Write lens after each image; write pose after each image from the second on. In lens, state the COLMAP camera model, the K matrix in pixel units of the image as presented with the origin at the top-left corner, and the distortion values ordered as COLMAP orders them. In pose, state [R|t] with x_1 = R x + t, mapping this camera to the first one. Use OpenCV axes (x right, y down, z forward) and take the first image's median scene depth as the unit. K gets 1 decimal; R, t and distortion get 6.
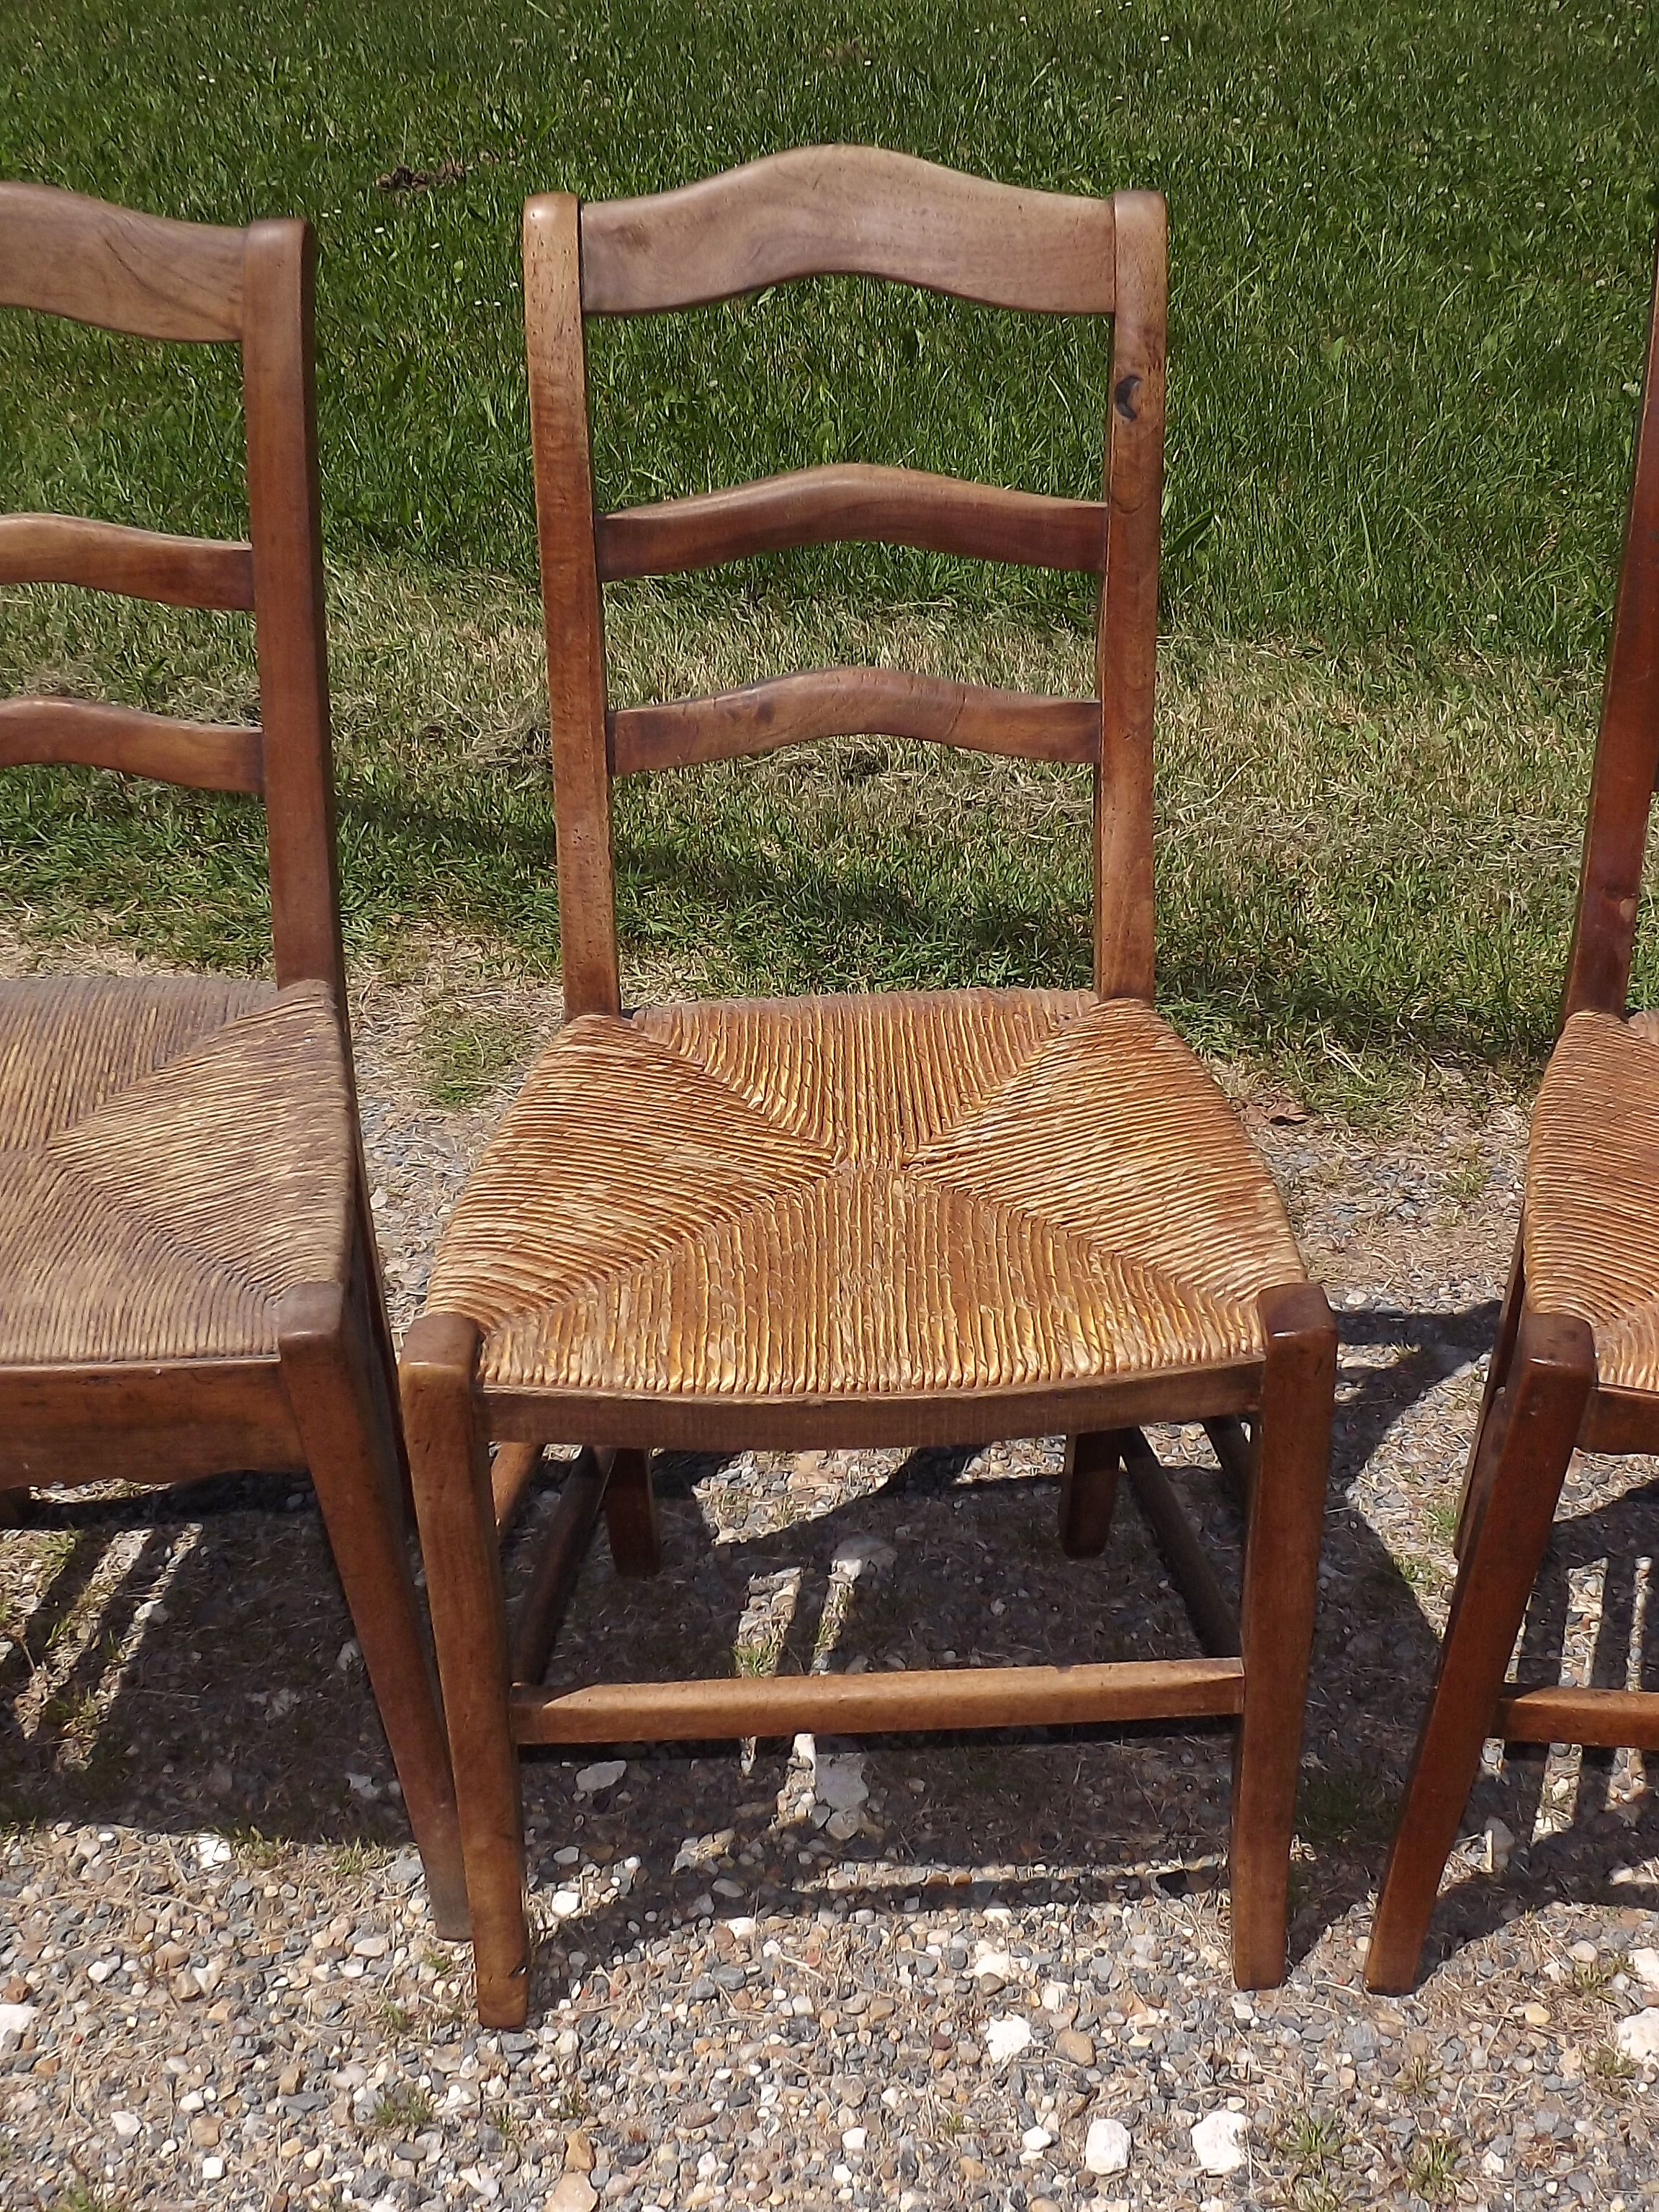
lens RADIAL K [[2392.5, 0, 829.5], [0, 2392.5, 1106.0], [0, 0, 1]] dist [-0.311782, 0.188044]
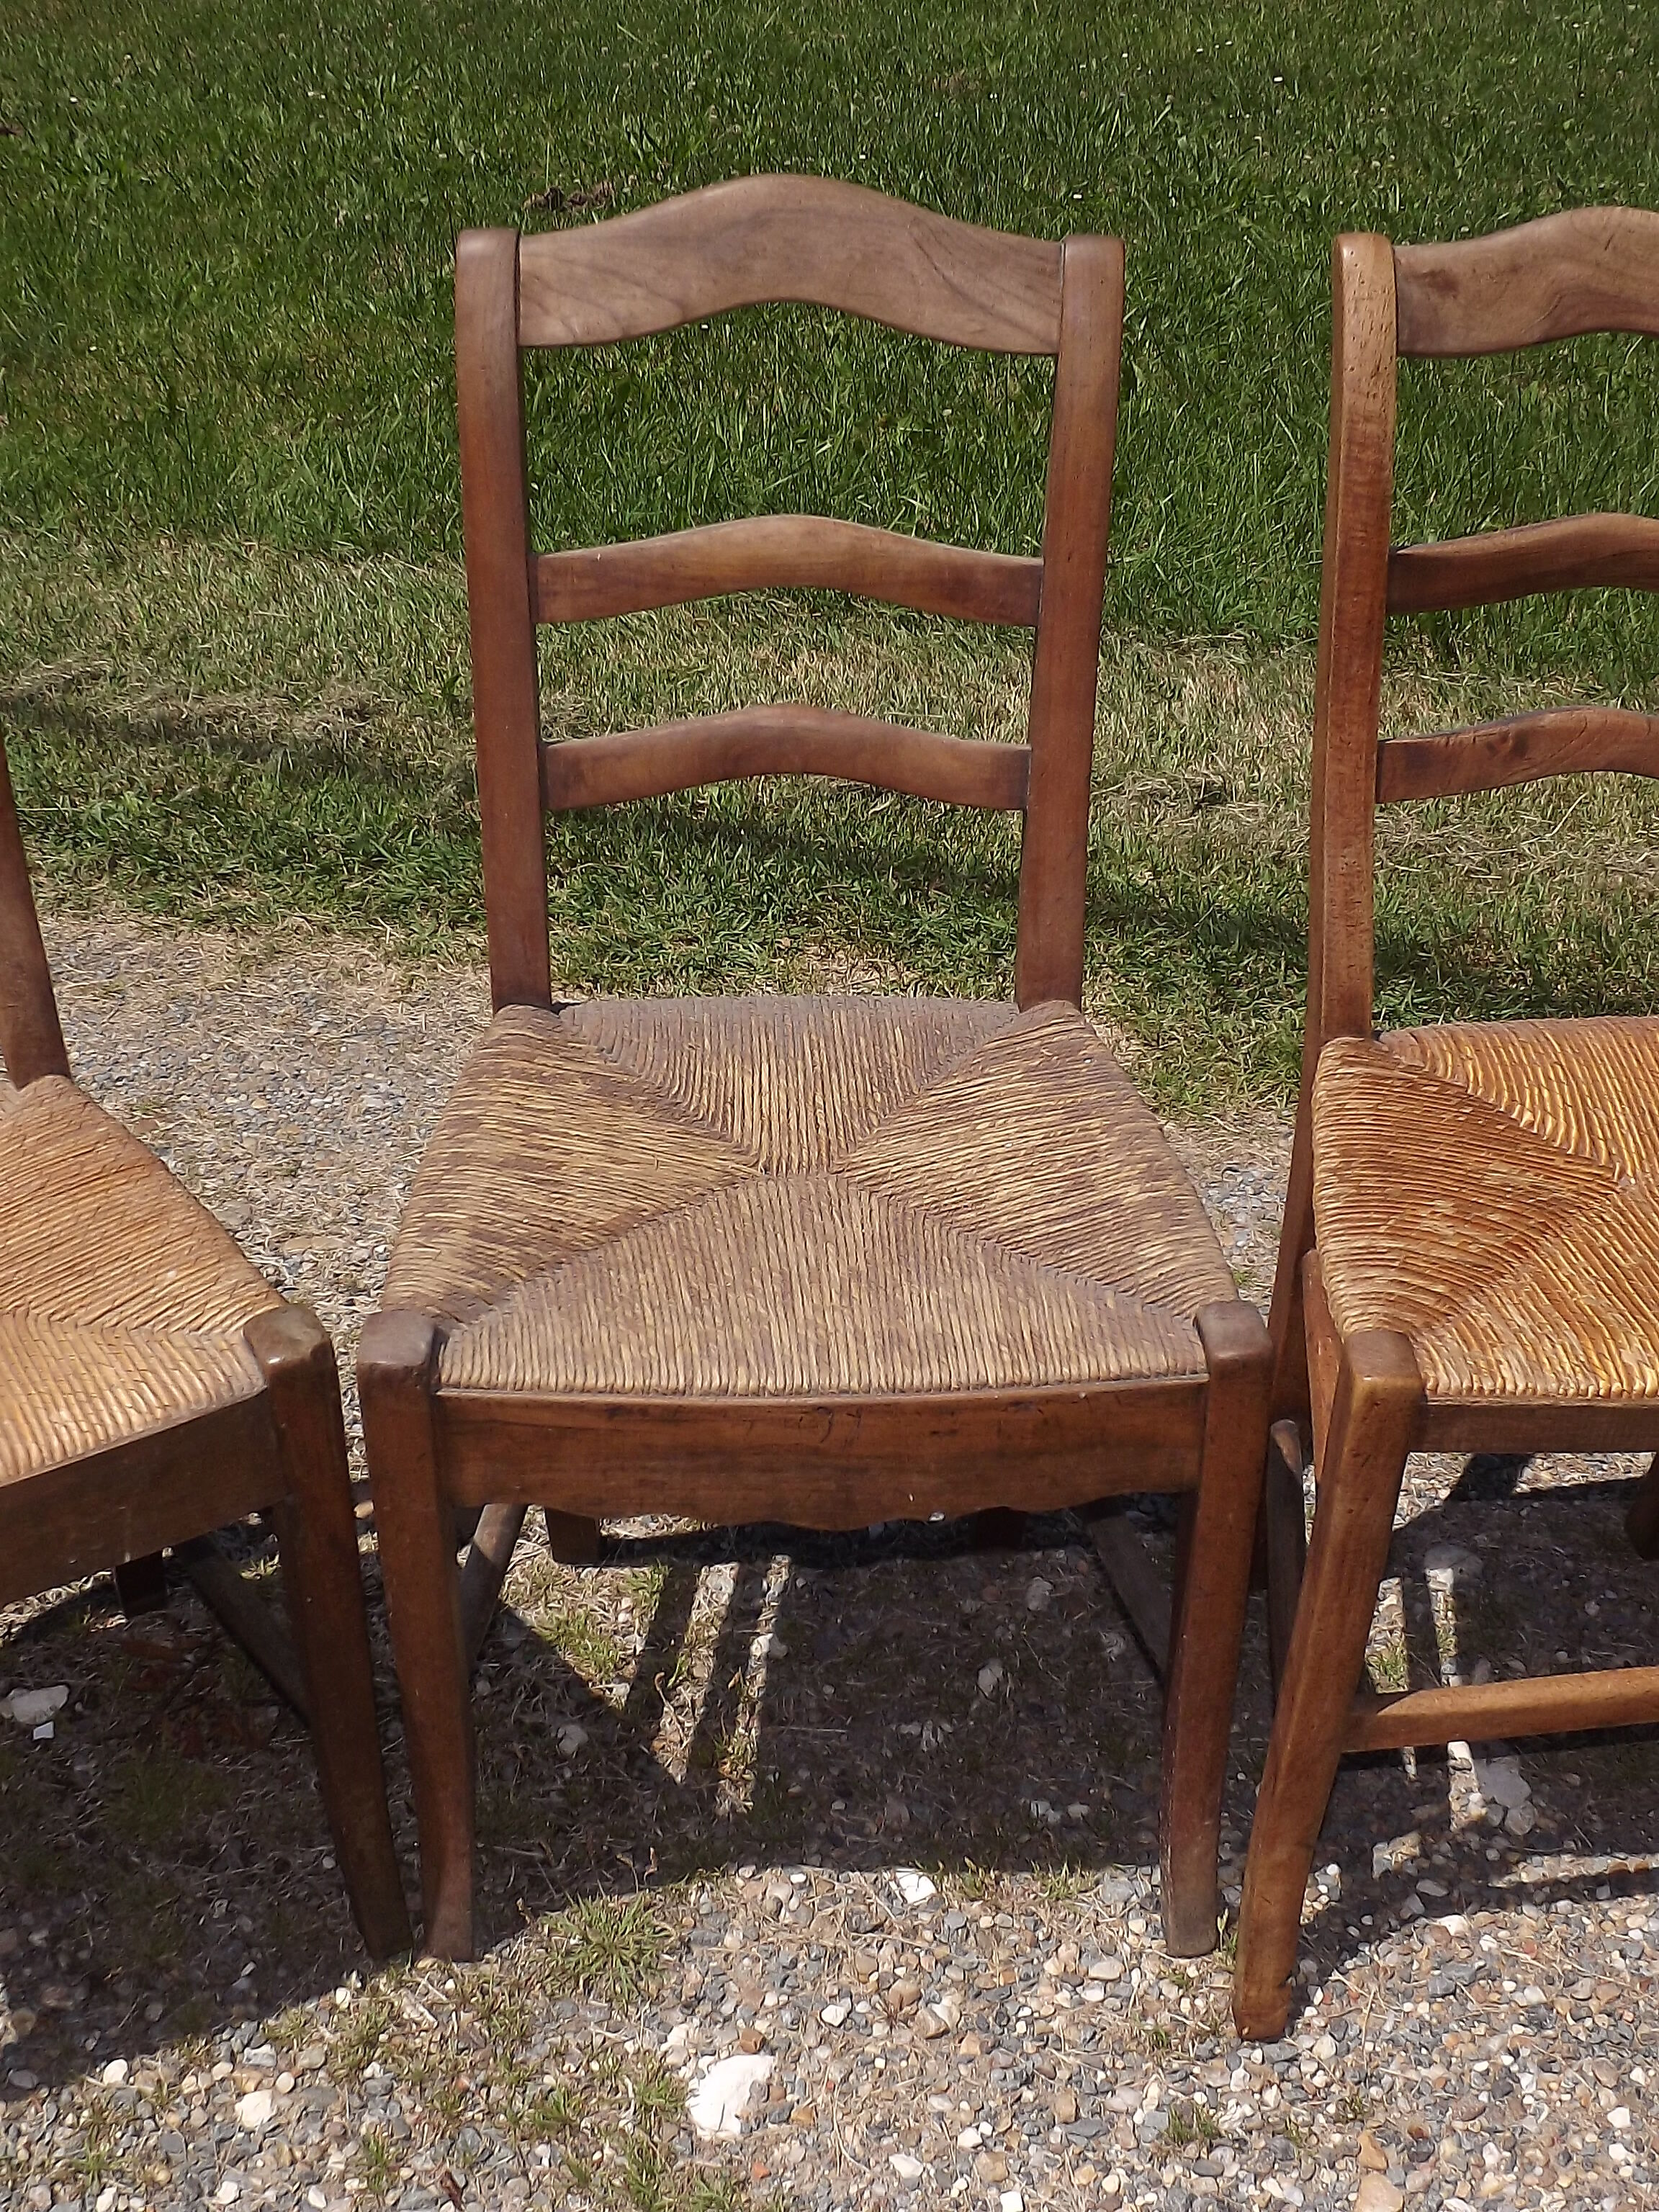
lens RADIAL K [[2392.5, 0, 829.5], [0, 2392.5, 1106.0], [0, 0, 1]] dist [-0.311782, 0.188044]
pose [[0.999477, -0.000023, 0.032340, -0.360741], [0.000429, 0.999921, -0.012525, 0.003642], [-0.032337, 0.012533, 0.999398, -0.002387]]
